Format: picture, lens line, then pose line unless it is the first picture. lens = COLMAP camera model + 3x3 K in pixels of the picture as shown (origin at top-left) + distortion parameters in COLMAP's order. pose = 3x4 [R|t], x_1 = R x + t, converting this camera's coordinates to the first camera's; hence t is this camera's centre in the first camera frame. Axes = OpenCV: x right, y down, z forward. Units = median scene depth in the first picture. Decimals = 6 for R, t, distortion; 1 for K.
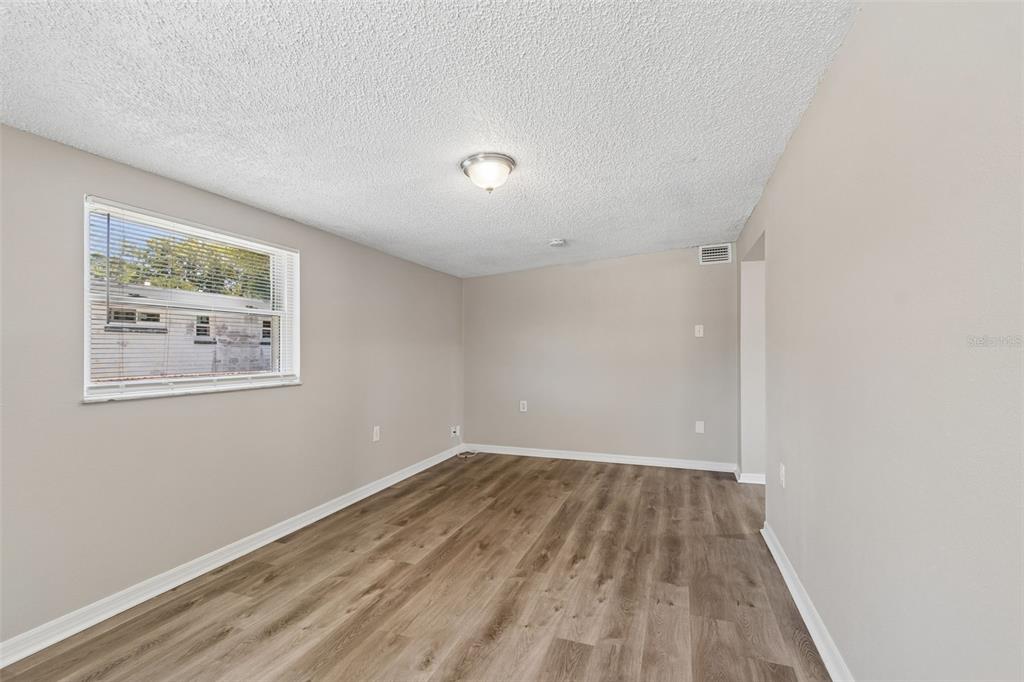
lens RADIAL K [[456.8, 0, 508.7], [0, 456.8, 350.5], [0, 0, 1]] dist [0.002939, -0.001255]
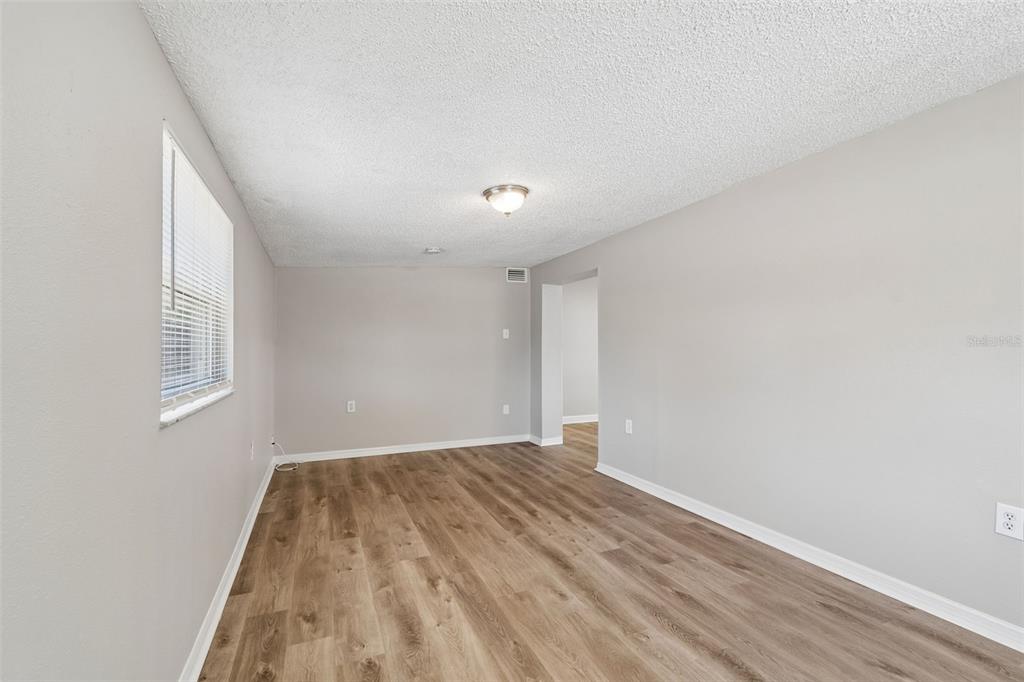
lens RADIAL K [[456.8, 0, 515.8], [0, 456.8, 341.8], [0, 0, 1]] dist [0.002939, -0.001255]
pose [[0.721649, 0.010622, 0.692178, -0.795121], [0.001060, 0.999864, -0.016449, 0.001478], [-0.692258, 0.012604, 0.721540, 0.115776]]
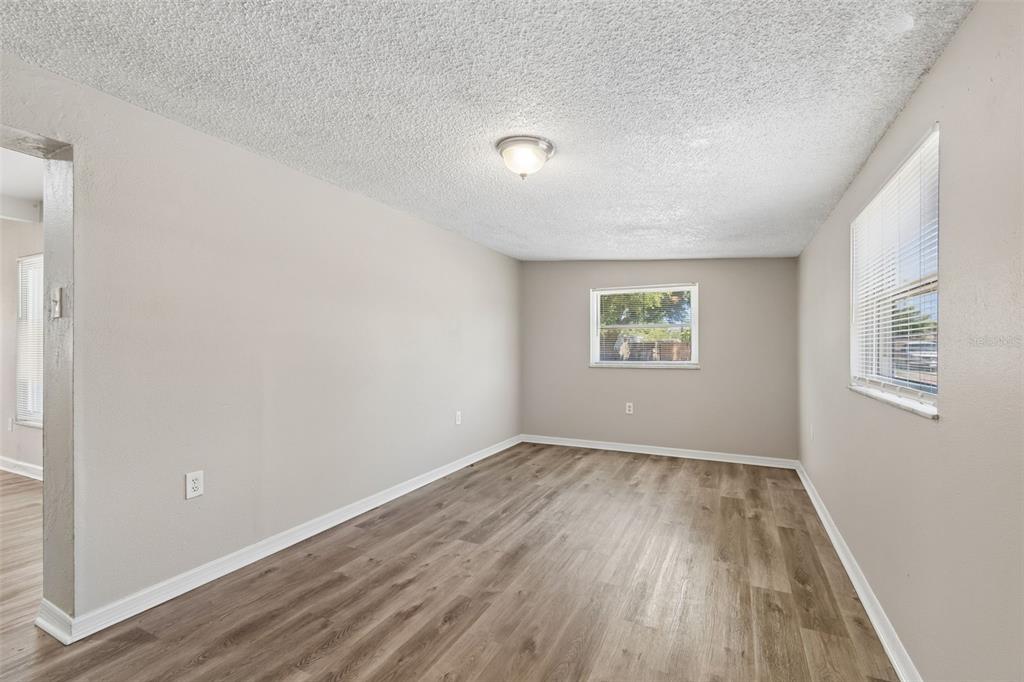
lens RADIAL K [[456.8, 0, 507.5], [0, 456.8, 343.8], [0, 0, 1]] dist [0.002939, -0.001255]
pose [[-0.994388, -0.001609, 0.105778, -0.102649], [-0.002489, 0.999963, -0.008184, 0.003667], [-0.105761, -0.008401, -0.994356, 1.824962]]
